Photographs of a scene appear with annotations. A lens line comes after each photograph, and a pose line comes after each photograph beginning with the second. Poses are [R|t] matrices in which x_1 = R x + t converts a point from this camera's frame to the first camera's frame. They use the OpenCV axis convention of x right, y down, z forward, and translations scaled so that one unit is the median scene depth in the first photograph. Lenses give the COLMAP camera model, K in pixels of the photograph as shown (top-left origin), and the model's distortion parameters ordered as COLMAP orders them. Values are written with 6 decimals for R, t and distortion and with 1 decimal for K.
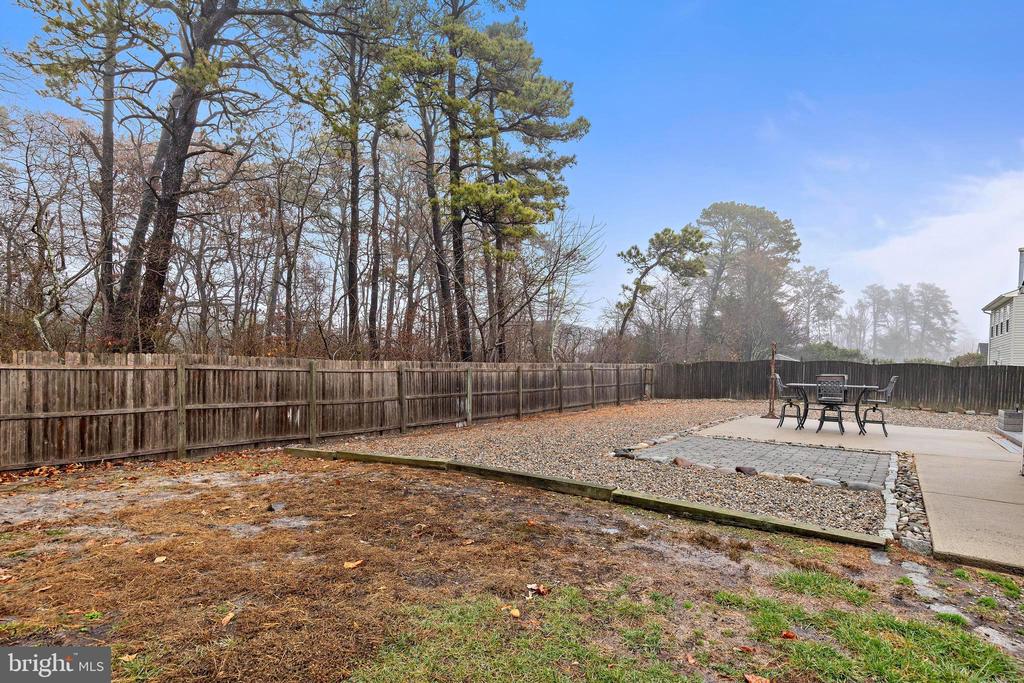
lens RADIAL K [[553.1, 0, 520.4], [0, 553.1, 375.6], [0, 0, 1]] dist [0.018946, -0.000123]
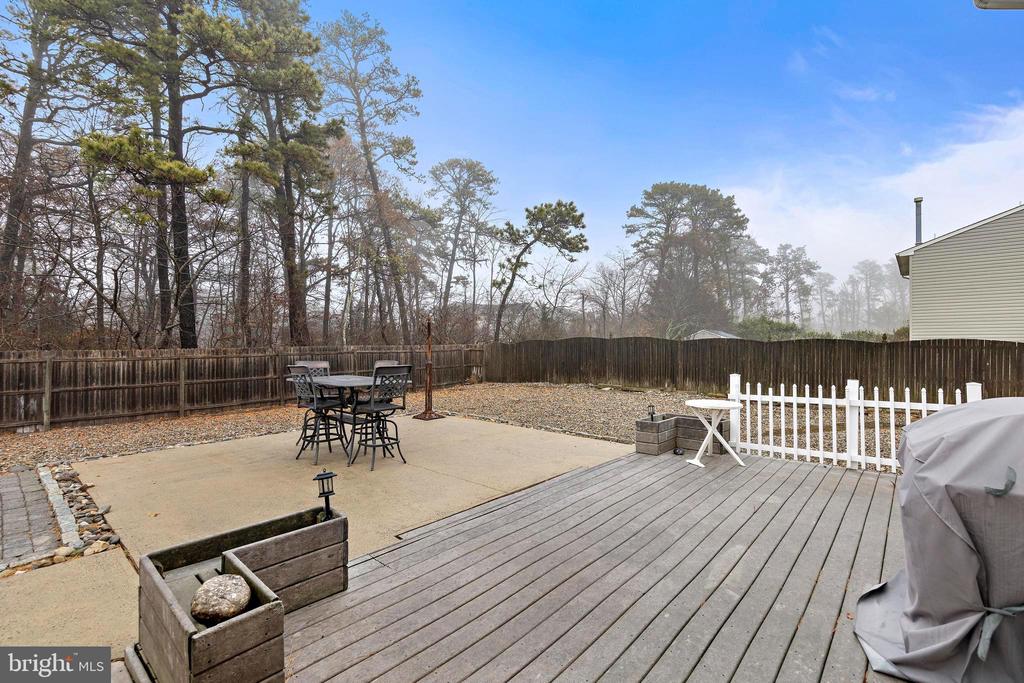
lens RADIAL K [[459.3, 0, 508.8], [0, 459.3, 342.7], [0, 0, 1]] dist [0.012253, 0.000247]
pose [[0.990361, -0.021203, -0.136881, 0.190386], [0.018003, 0.999536, -0.024572, -0.001928], [0.137339, 0.021871, 0.990283, 0.124247]]
